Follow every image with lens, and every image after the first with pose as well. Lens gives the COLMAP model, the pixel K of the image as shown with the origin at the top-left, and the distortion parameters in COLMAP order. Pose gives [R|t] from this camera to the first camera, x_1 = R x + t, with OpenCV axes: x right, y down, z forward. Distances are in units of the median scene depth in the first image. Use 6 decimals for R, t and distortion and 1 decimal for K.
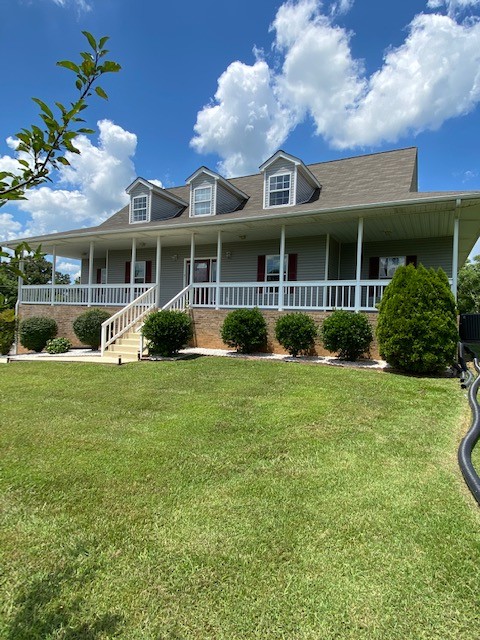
lens RADIAL K [[356.6, 0, 249.0], [0, 356.6, 317.0], [0, 0, 1]] dist [0.016465, -0.000644]
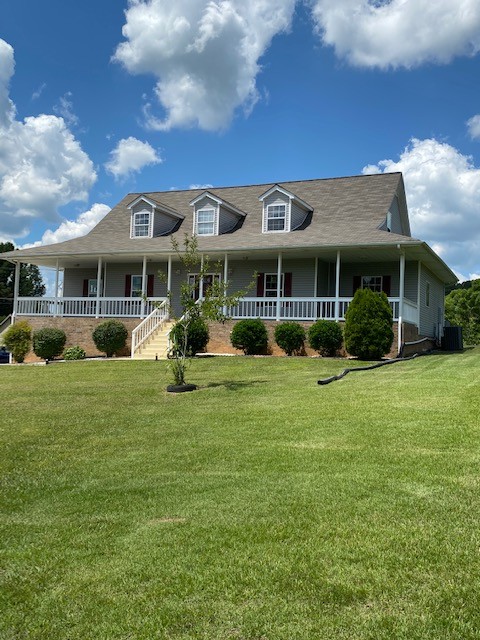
lens RADIAL K [[631.7, 0, 240.0], [0, 631.7, 320.0], [0, 0, 1]] dist [0.004790, 0.003302]
pose [[0.998962, 0.003359, 0.045427, -0.133152], [-0.001626, 0.999271, -0.038139, 0.058691], [-0.045522, 0.038025, 0.998239, -1.099584]]
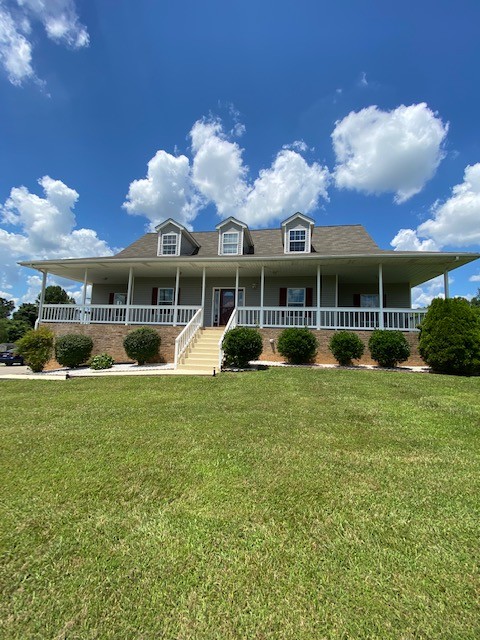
lens RADIAL K [[251.5, 0, 240.0], [0, 251.5, 320.0], [0, 0, 1]] dist [0.021757, -0.018187]
pose [[0.955441, 0.022019, 0.294360, -0.421924], [-0.001569, 0.997579, -0.069529, 0.011038], [-0.295178, 0.065969, 0.953162, 0.185834]]
